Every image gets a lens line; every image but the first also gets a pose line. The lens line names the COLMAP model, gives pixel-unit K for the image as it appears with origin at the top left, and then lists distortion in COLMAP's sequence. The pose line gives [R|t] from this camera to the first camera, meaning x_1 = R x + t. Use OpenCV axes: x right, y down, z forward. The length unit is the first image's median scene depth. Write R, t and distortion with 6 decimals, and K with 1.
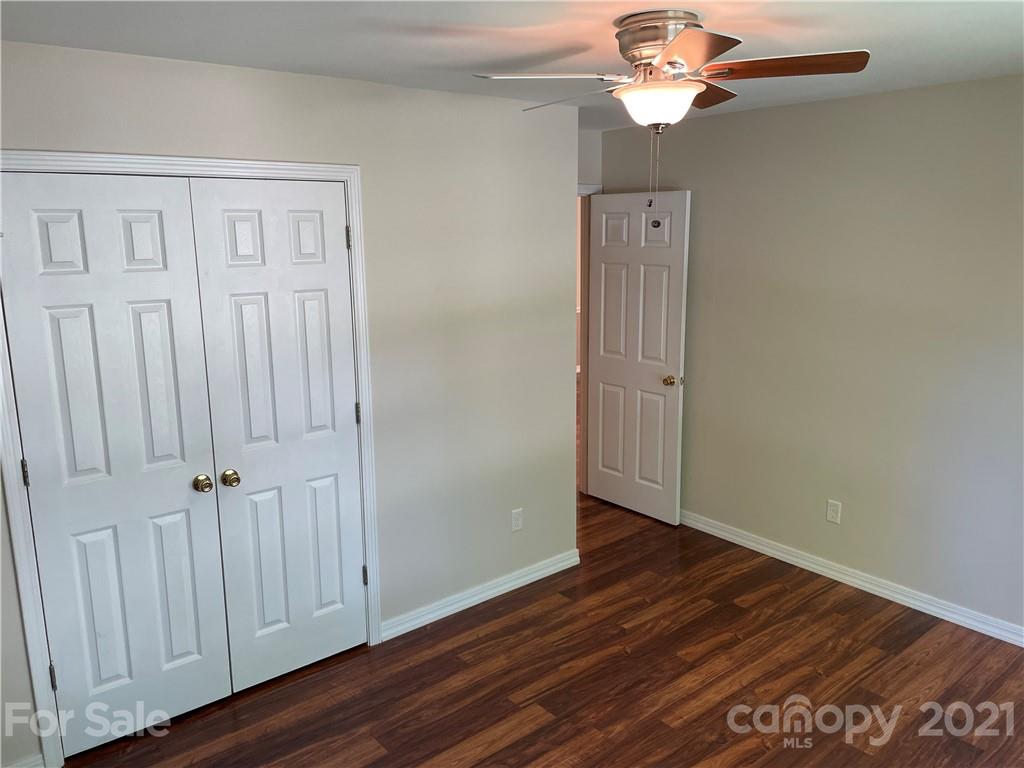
lens RADIAL K [[772.1, 0, 517.8], [0, 772.1, 382.4], [0, 0, 1]] dist [0.098392, -0.128817]
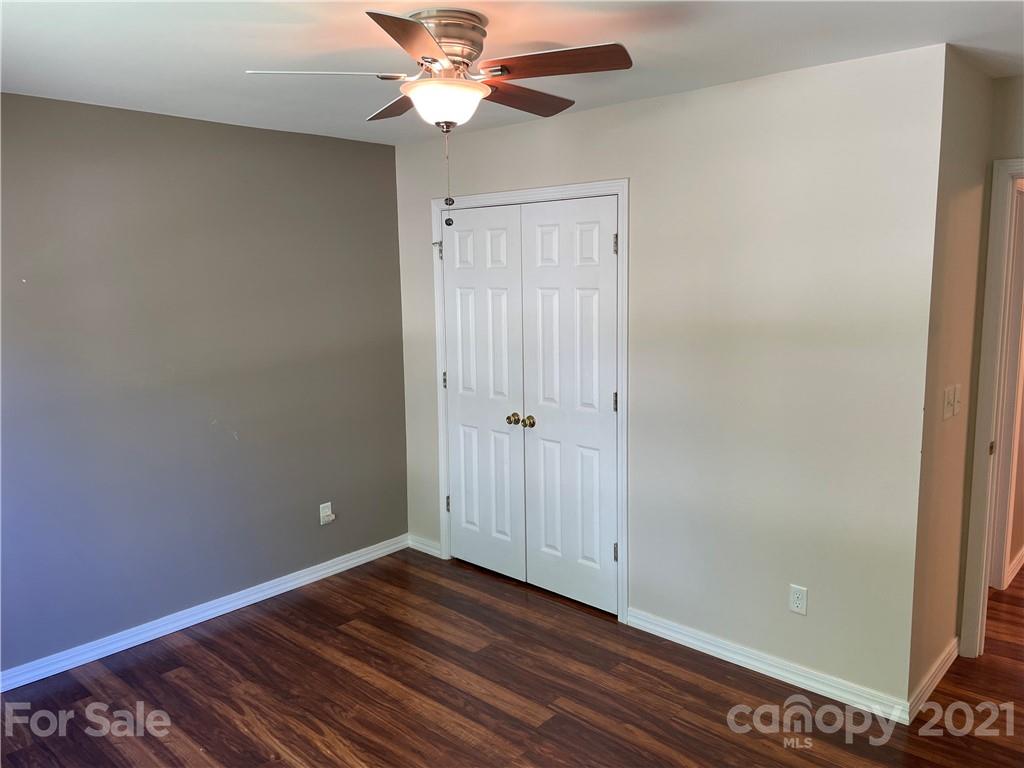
lens RADIAL K [[772.1, 0, 517.8], [0, 772.1, 386.2], [0, 0, 1]] dist [0.098392, -0.128817]
pose [[0.145593, 0.164006, -0.975656, 0.870616], [-0.185770, 0.973155, 0.135863, -0.109735], [0.971747, 0.161467, 0.172152, 0.688110]]
